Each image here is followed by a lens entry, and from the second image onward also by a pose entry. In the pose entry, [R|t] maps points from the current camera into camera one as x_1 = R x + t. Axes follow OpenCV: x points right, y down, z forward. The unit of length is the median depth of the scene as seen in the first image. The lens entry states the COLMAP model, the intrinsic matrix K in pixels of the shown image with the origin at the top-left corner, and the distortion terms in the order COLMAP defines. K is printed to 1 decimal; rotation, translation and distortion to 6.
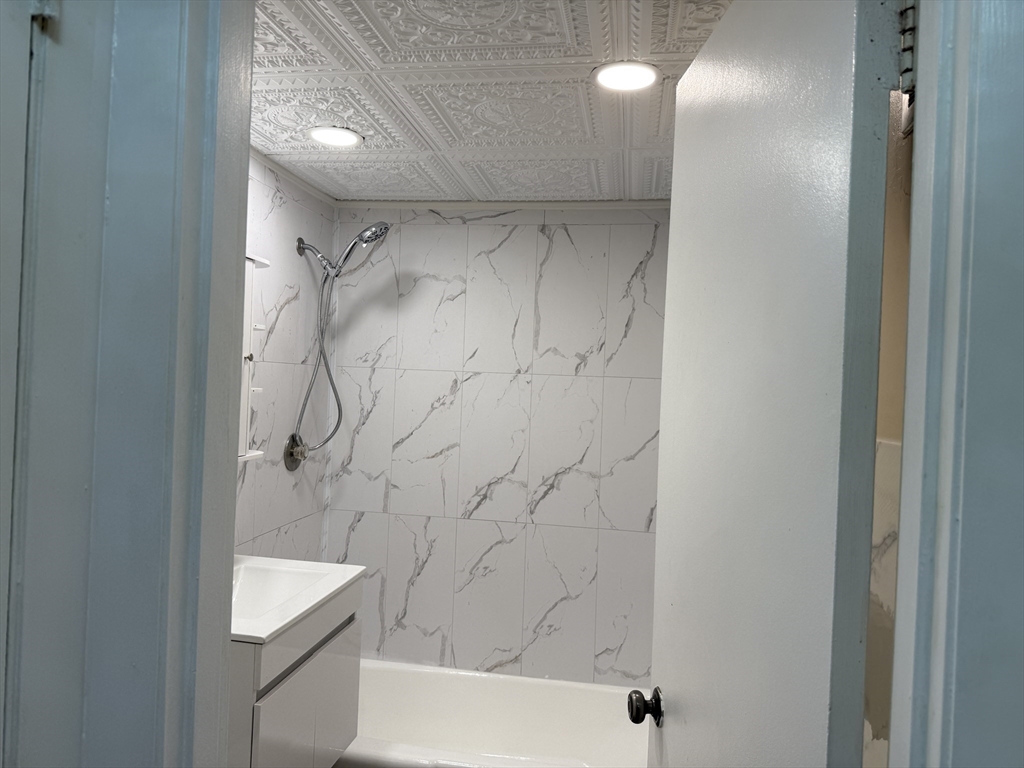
lens RADIAL K [[714.6, 0, 507.9], [0, 714.6, 384.6], [0, 0, 1]] dist [0.175237, -0.344231]
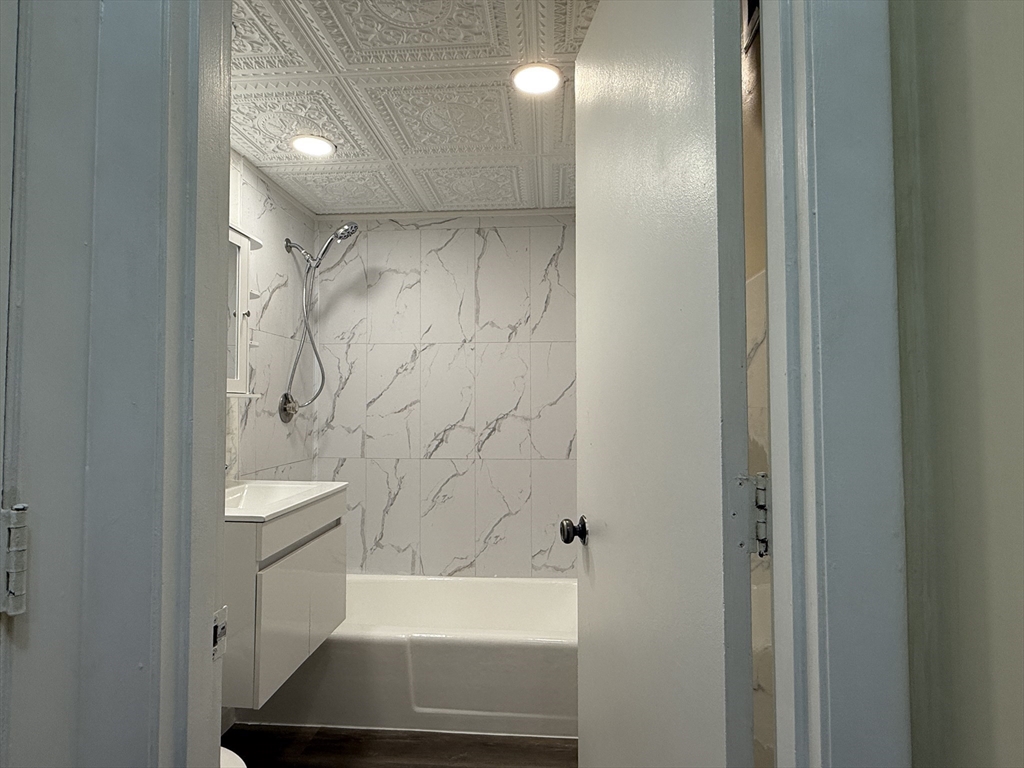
lens RADIAL K [[546.1, 0, 507.2], [0, 546.1, 385.0], [0, 0, 1]] dist [0.004651, 0.000822]
pose [[0.994880, -0.039211, 0.093149, -0.003081], [0.042492, 0.998535, -0.033505, 0.097401], [-0.091698, 0.037292, 0.995088, 0.023326]]
